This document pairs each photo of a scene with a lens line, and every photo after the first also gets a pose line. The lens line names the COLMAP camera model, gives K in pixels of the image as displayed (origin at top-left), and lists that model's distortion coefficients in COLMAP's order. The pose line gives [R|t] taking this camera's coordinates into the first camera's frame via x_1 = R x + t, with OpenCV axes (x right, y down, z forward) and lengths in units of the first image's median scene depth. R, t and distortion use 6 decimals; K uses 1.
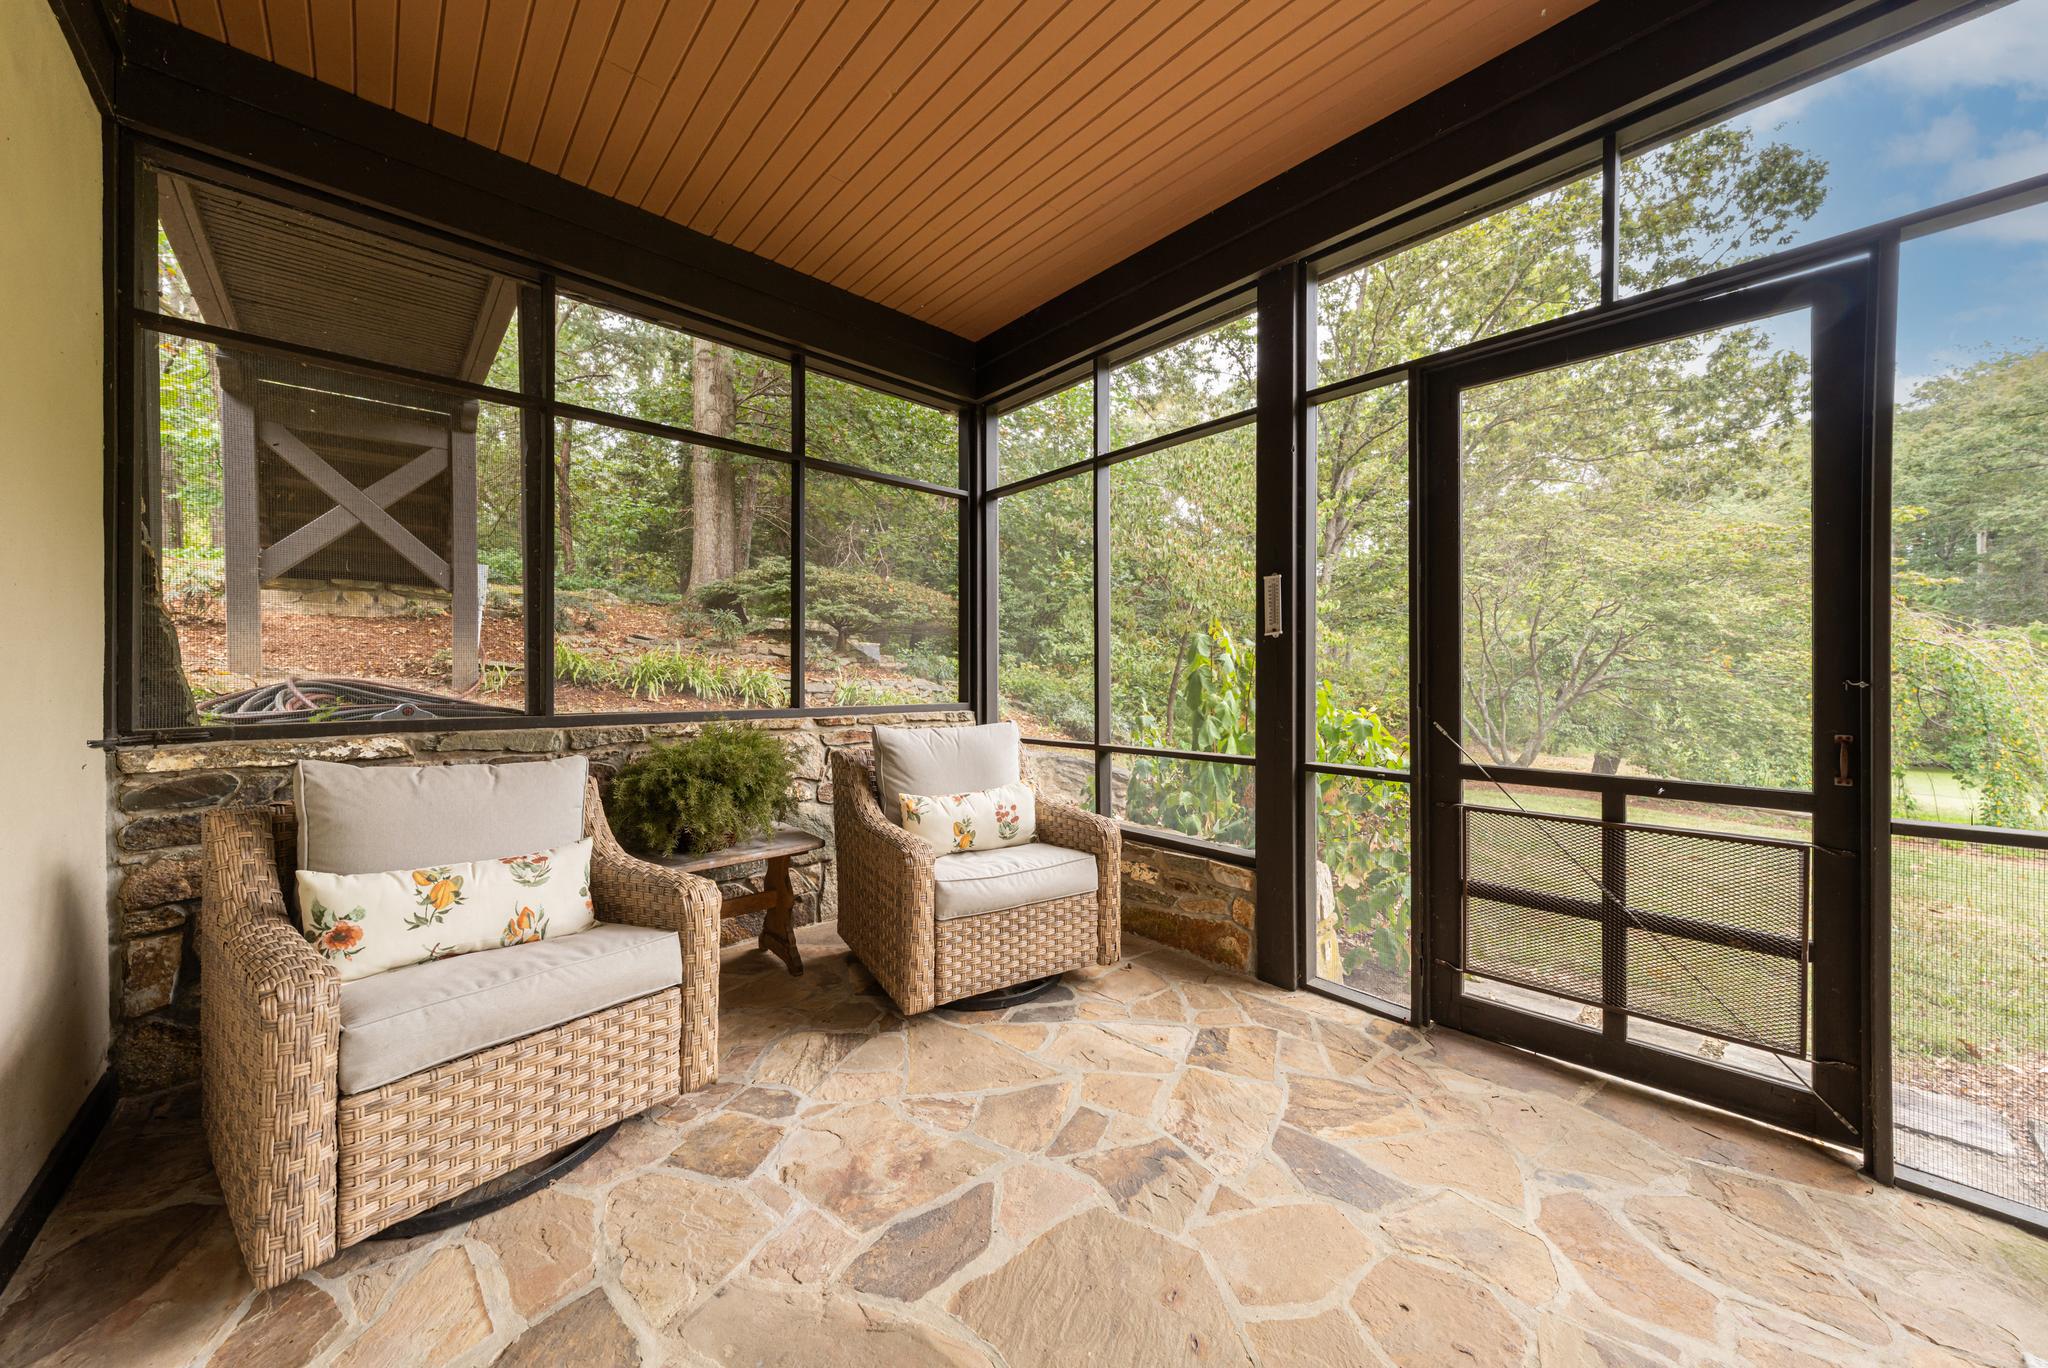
lens RADIAL K [[734.1, 0, 1024.0], [0, 734.1, 684.0], [0, 0, 1]] dist [0.000038, 0.000000]
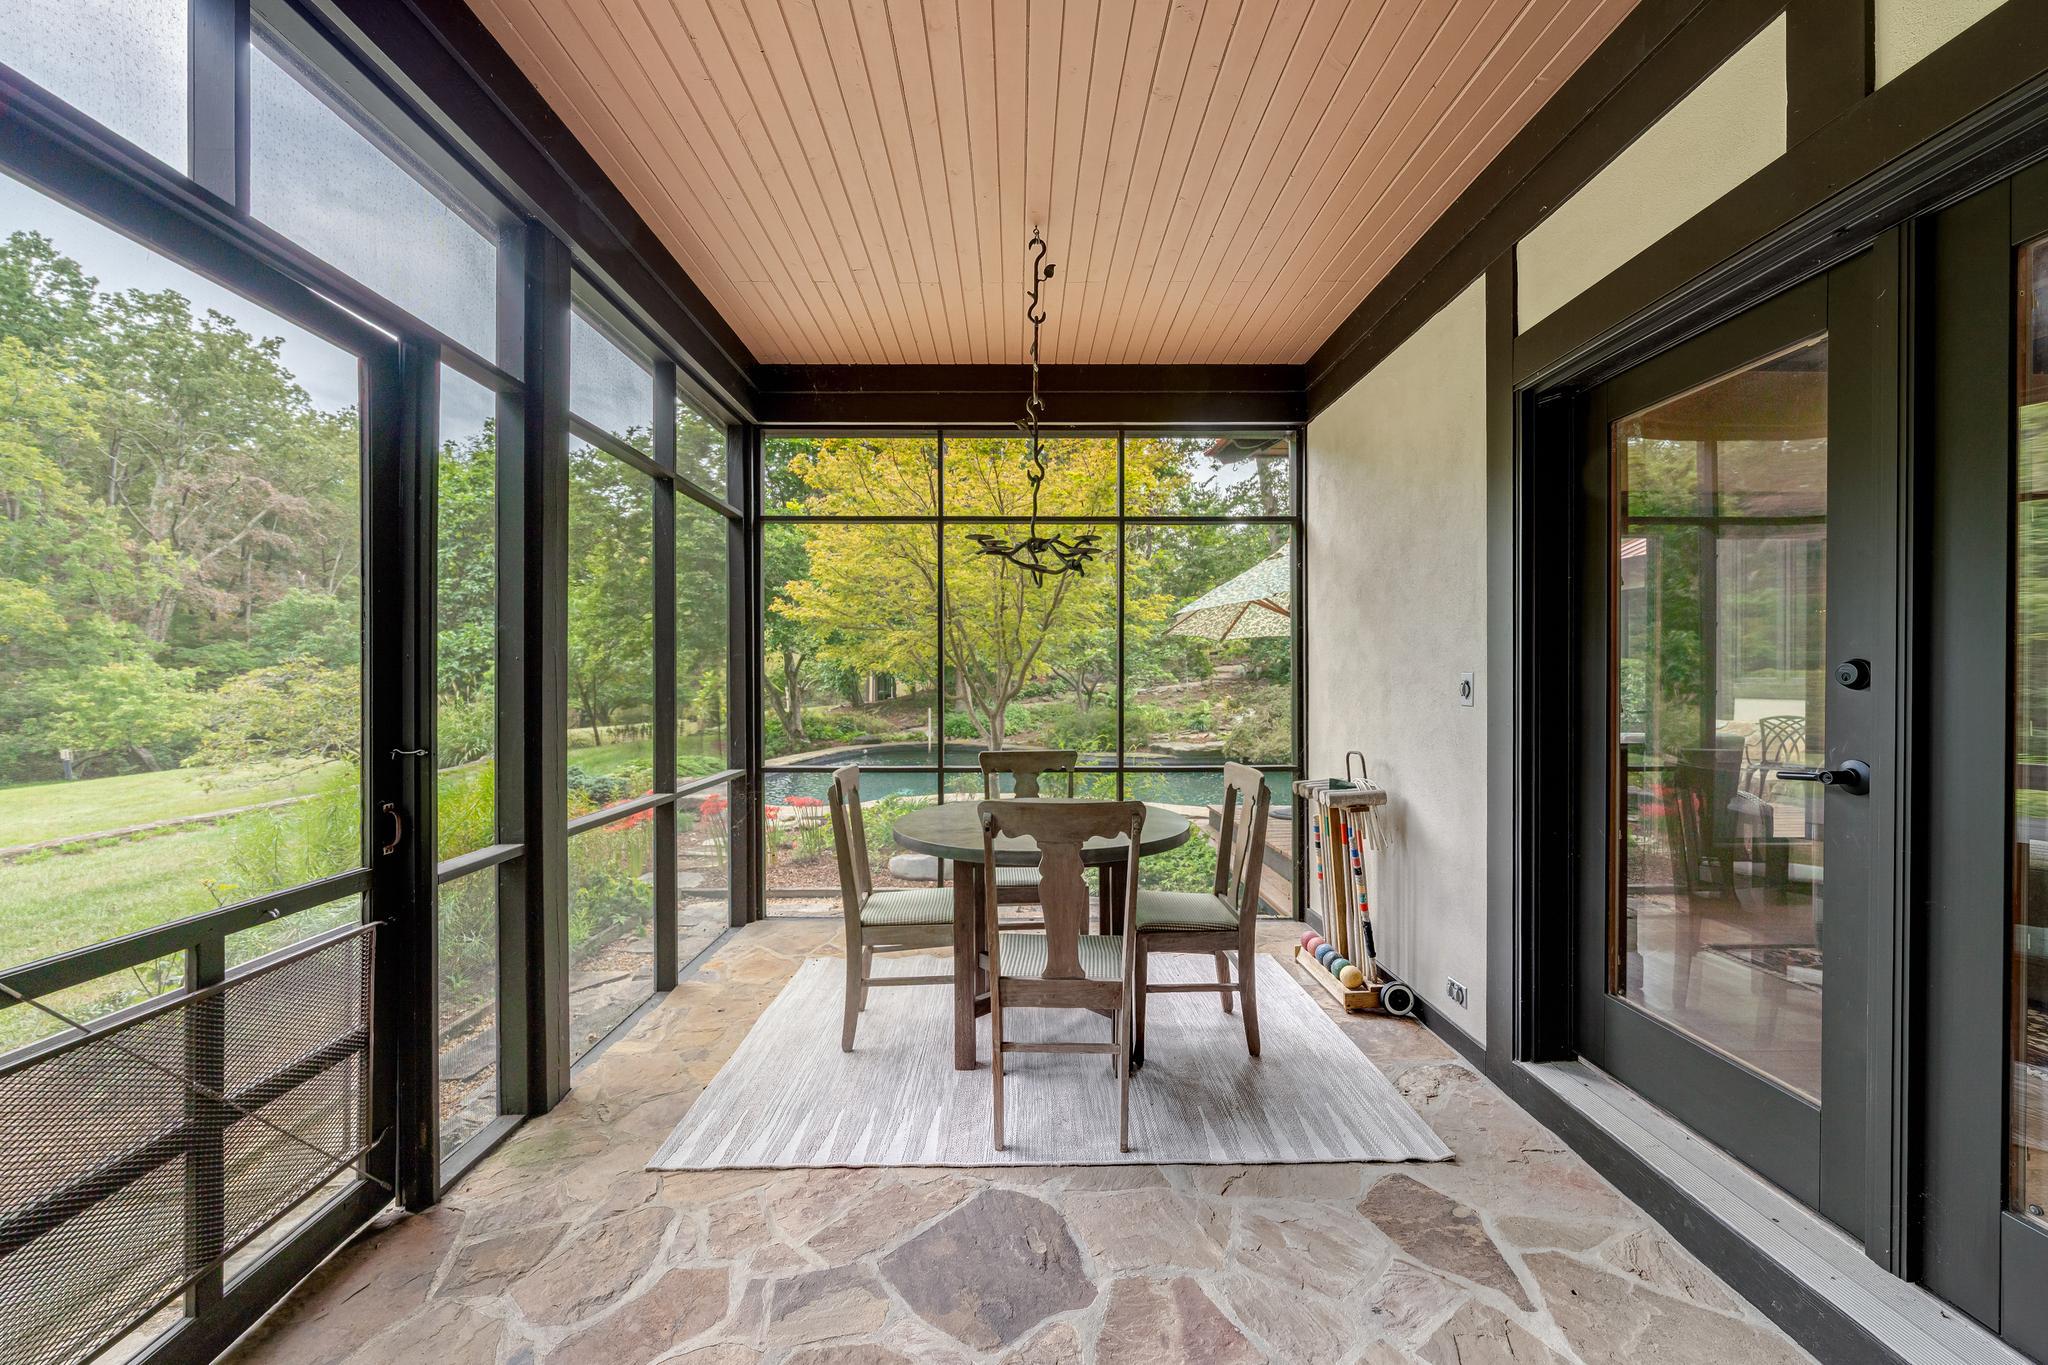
lens RADIAL K [[812.7, 0, 1024.0], [0, 812.7, 682.5], [0, 0, 1]] dist [0.000632, 0.000093]
pose [[-0.767435, 0.001973, 0.641123, -0.239002], [0.006375, 0.999969, 0.004555, -0.086412], [-0.641095, 0.007583, -0.767424, 1.110578]]
